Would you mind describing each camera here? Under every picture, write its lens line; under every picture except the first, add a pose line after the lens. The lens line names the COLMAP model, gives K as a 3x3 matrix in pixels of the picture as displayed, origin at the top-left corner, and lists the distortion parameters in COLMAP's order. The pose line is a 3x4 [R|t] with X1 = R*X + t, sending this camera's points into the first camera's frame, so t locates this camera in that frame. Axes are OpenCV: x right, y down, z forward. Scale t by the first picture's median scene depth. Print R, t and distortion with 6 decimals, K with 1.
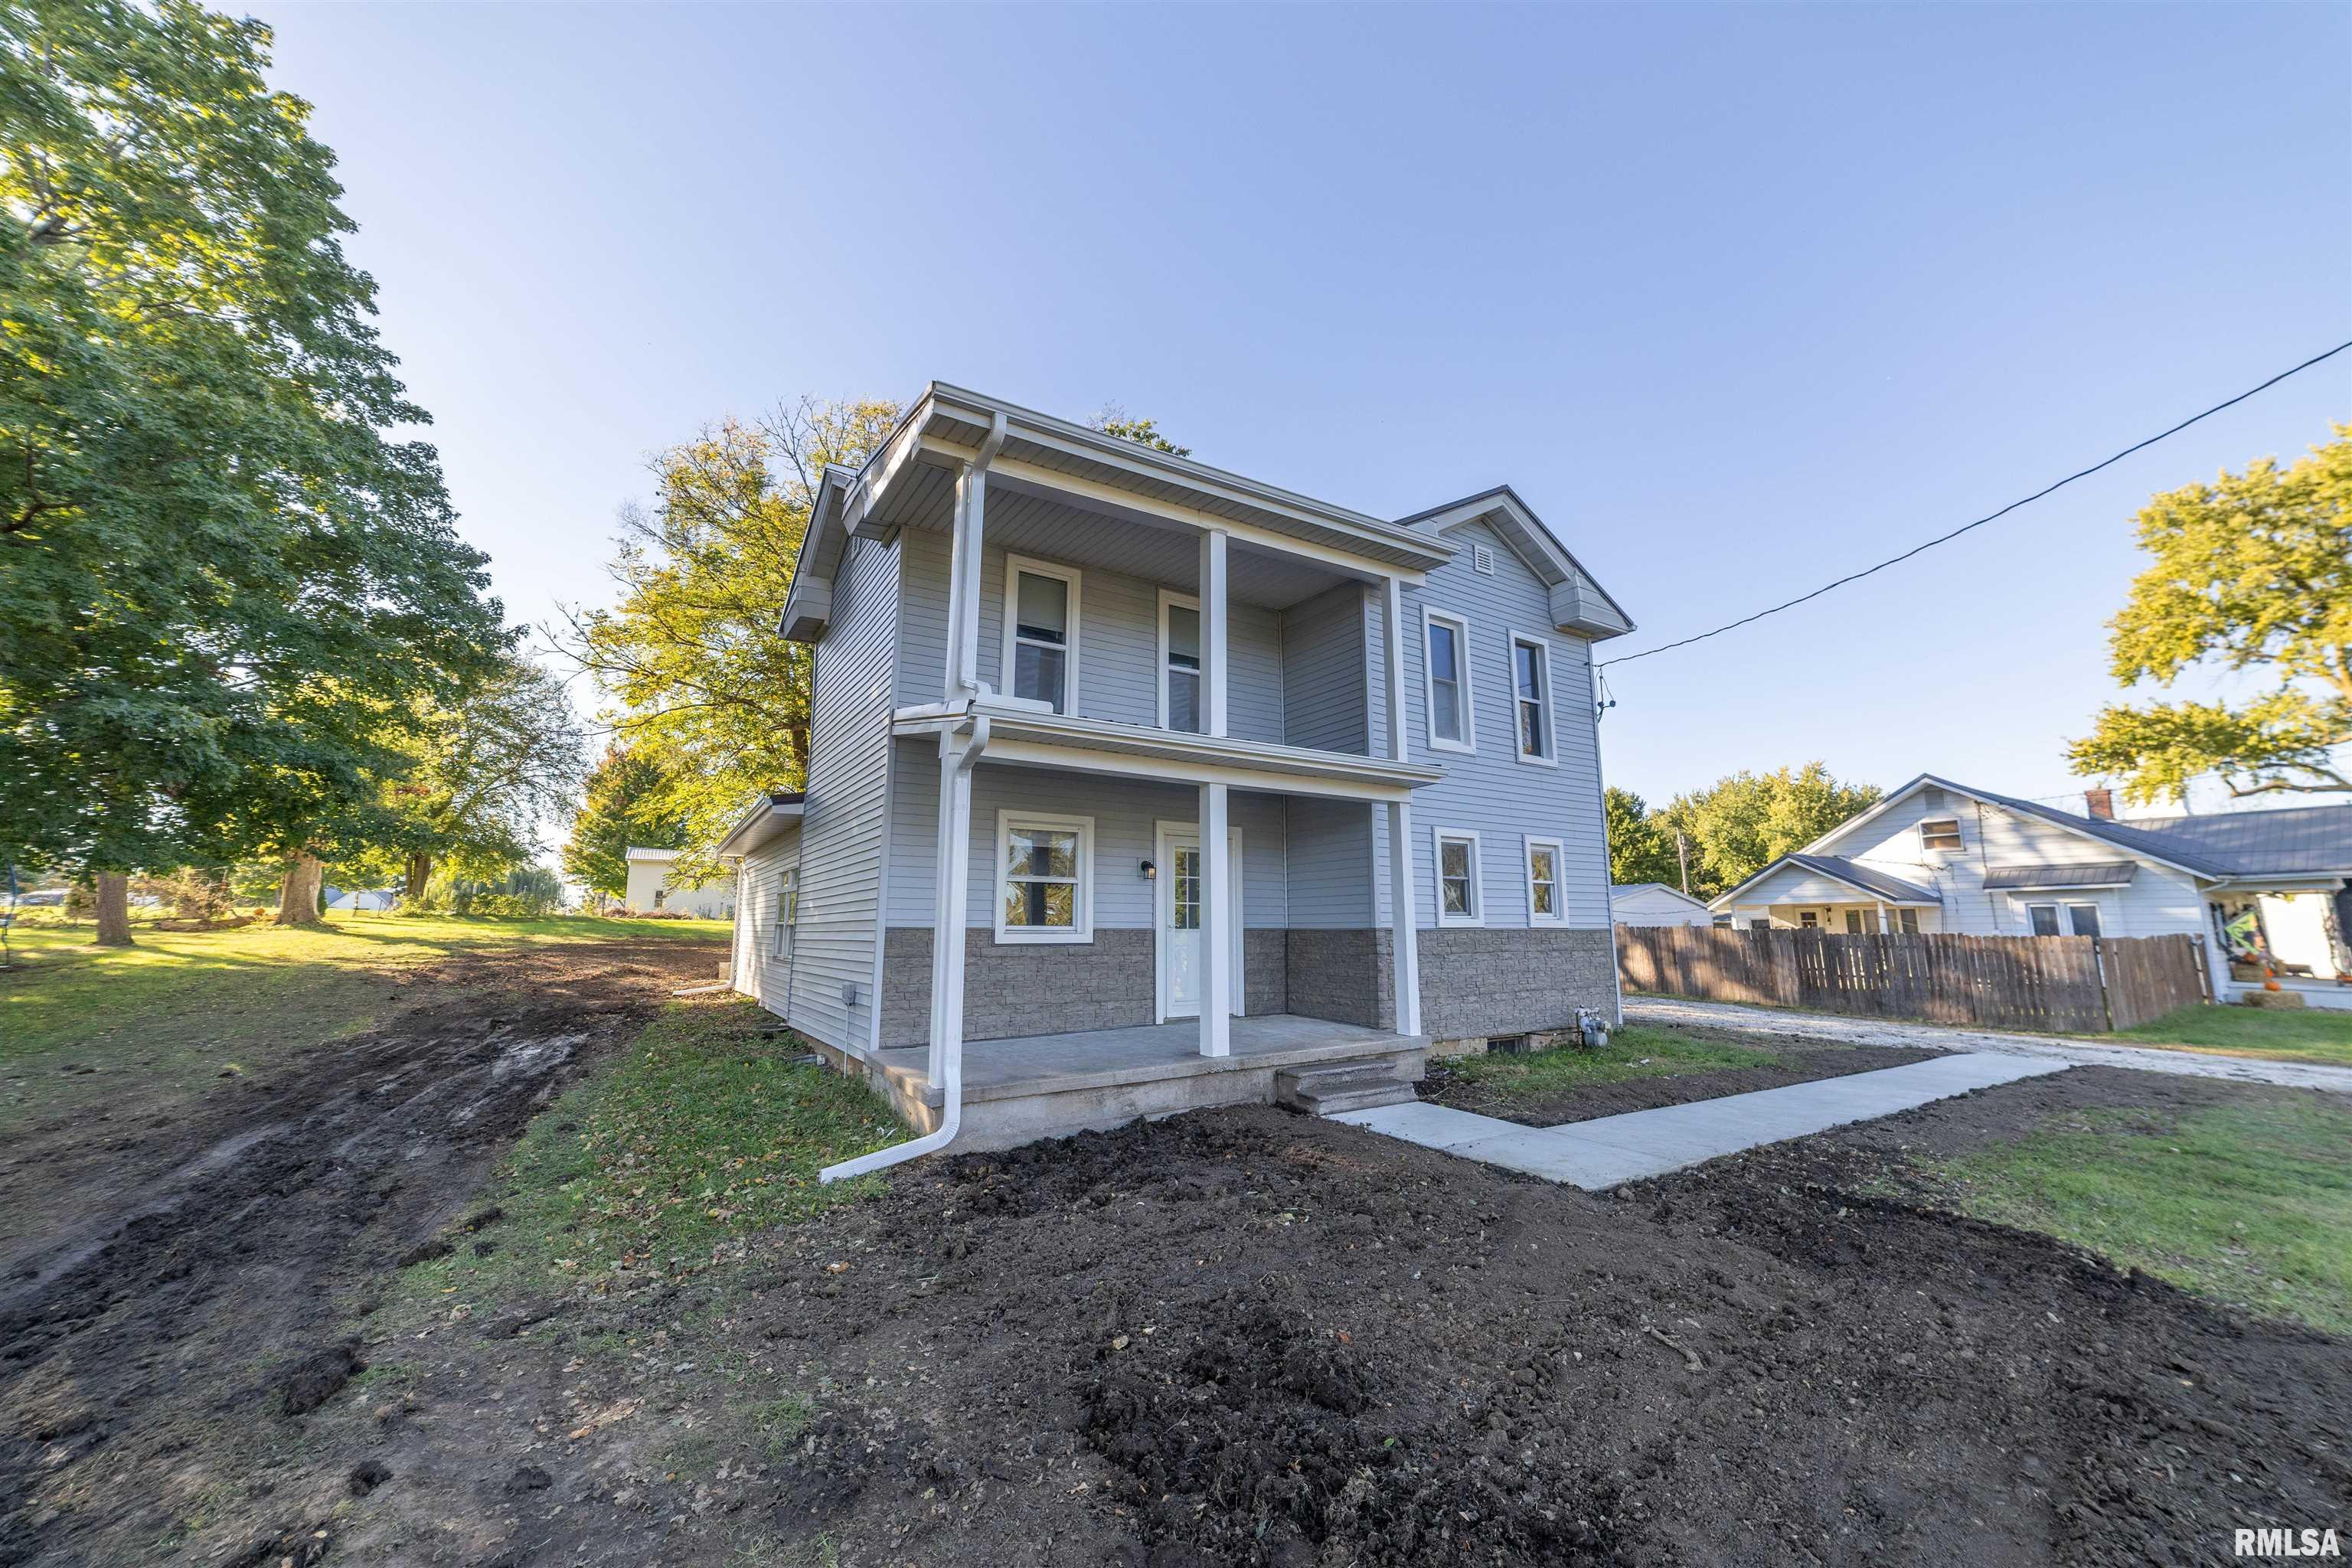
lens RADIAL K [[893.7, 0, 1188.2], [0, 893.7, 773.0], [0, 0, 1]] dist [-0.029277, 0.012179]
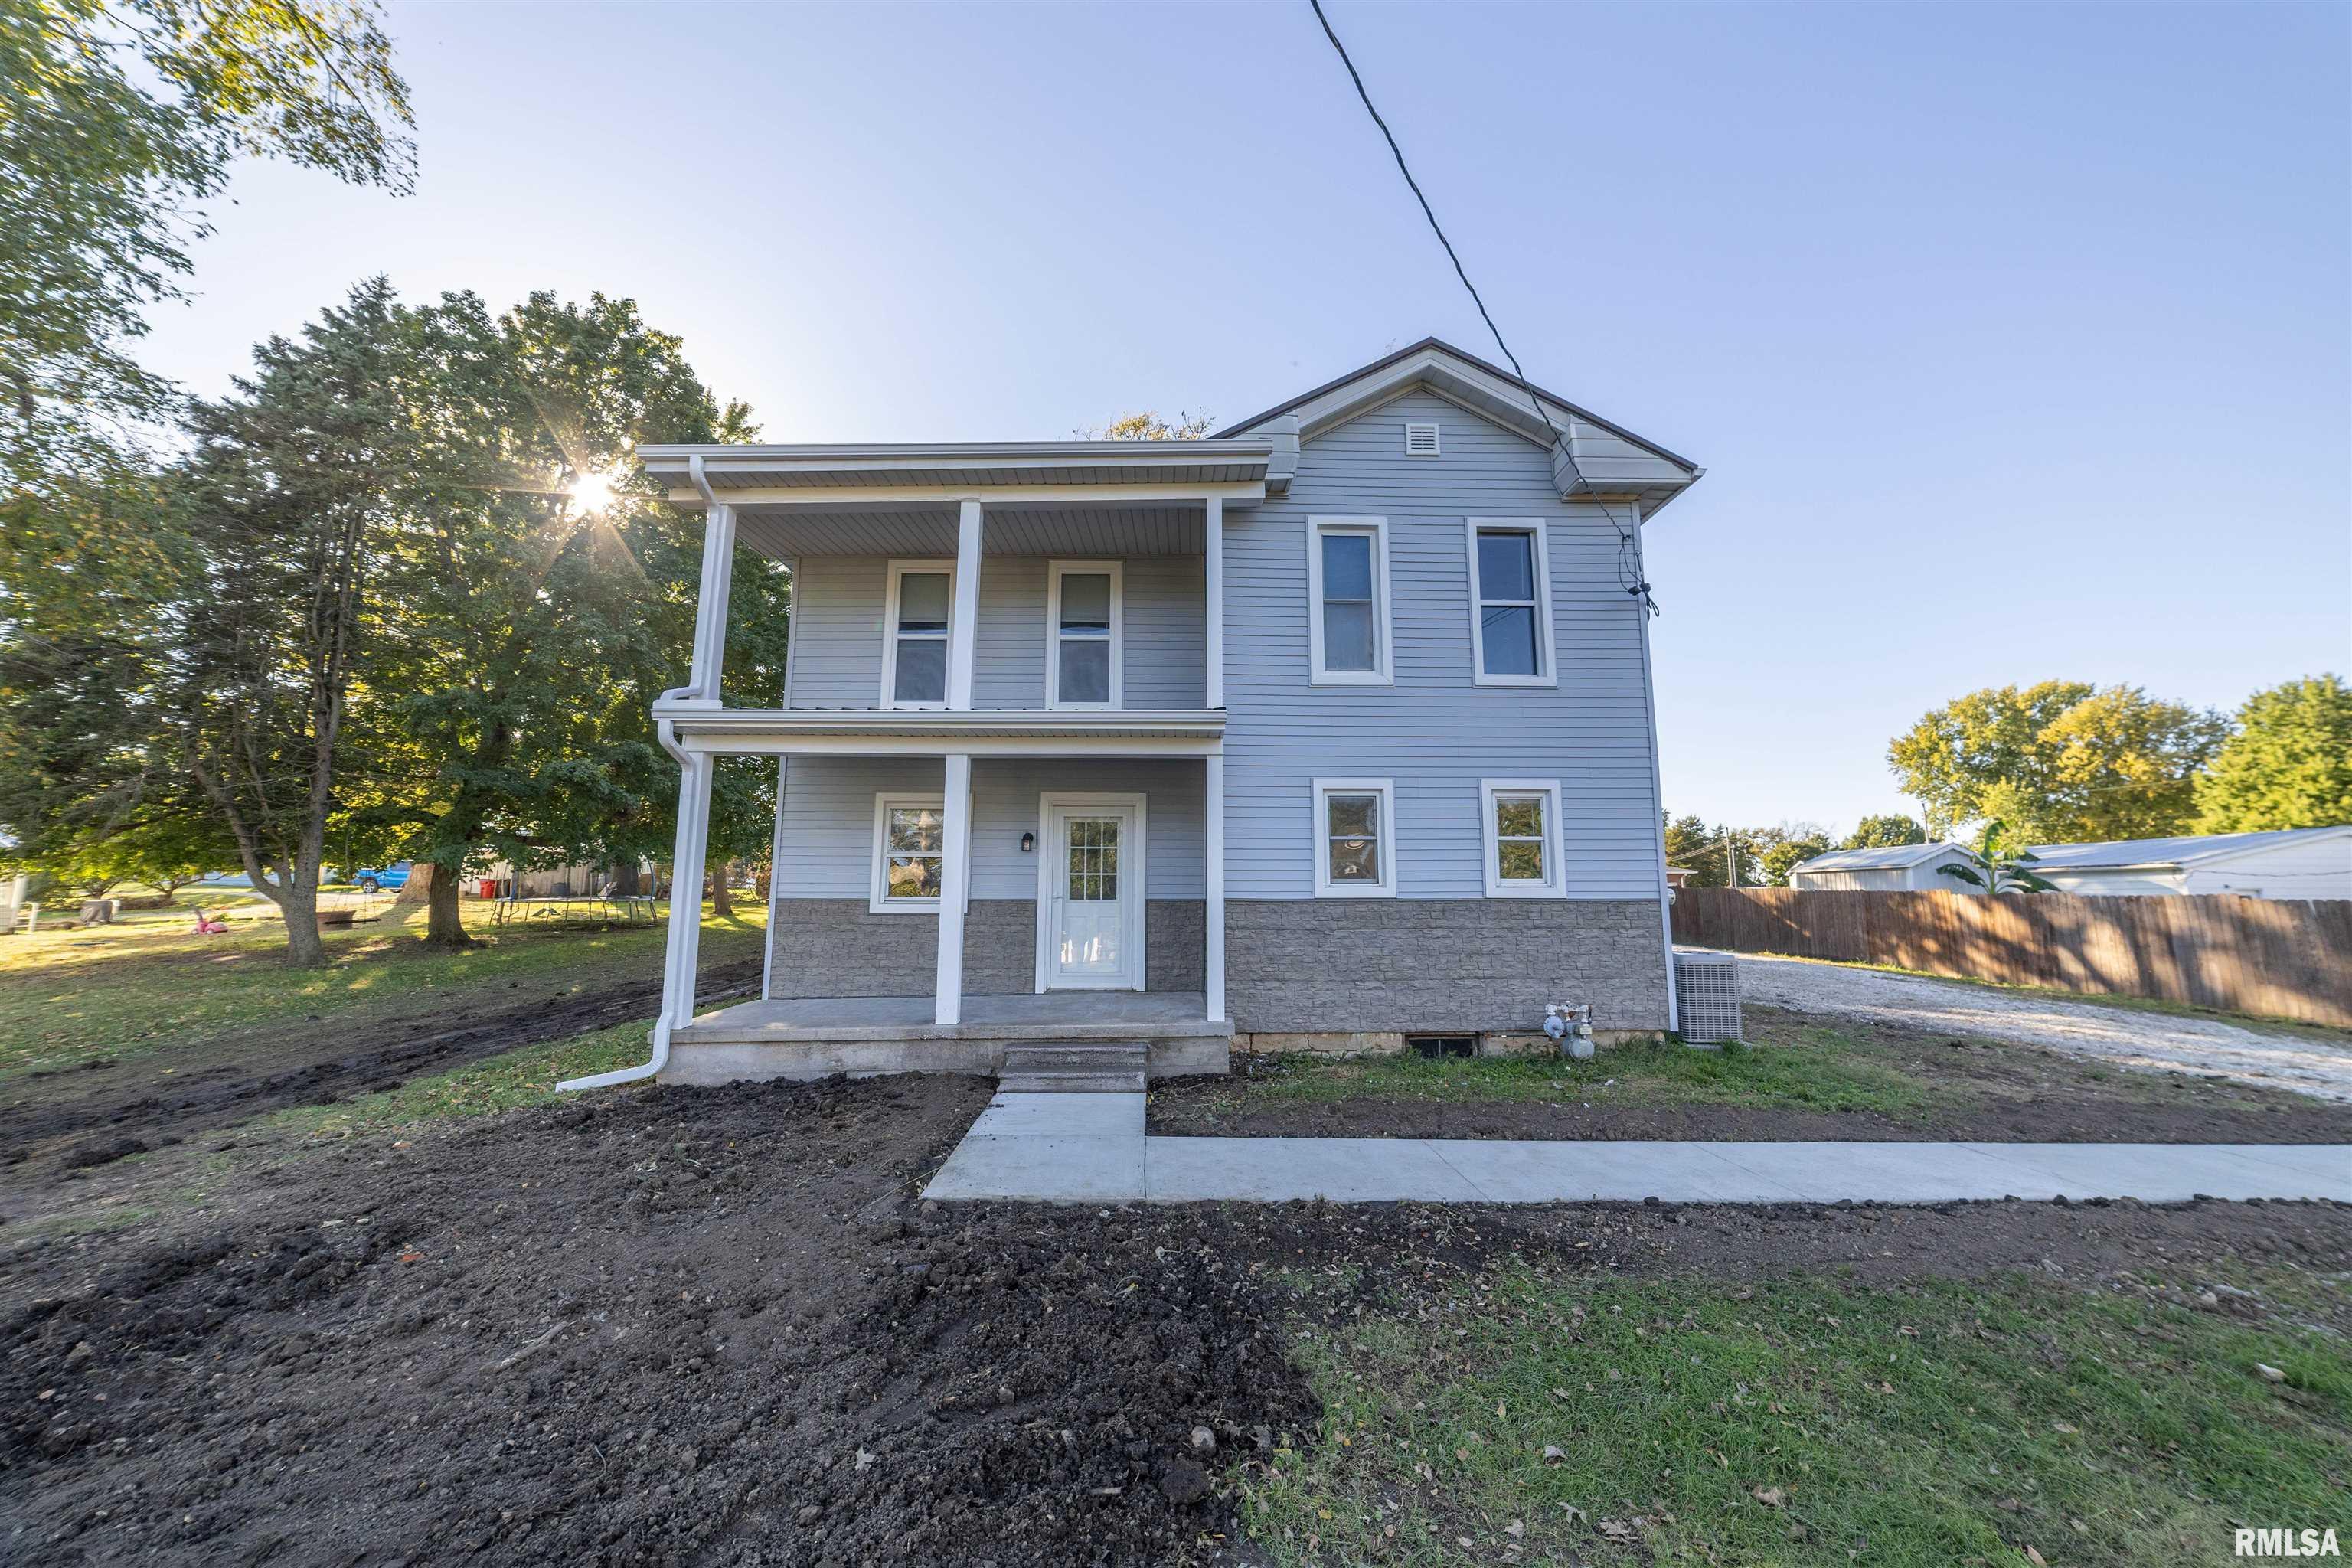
lens RADIAL K [[893.7, 0, 1188.2], [0, 893.7, 773.0], [0, 0, 1]] dist [-0.029277, 0.012179]
pose [[0.851116, -0.075803, -0.519477, 0.616401], [0.090864, 0.995857, 0.003555, 0.041897], [0.517055, -0.050227, 0.854477, 0.221669]]
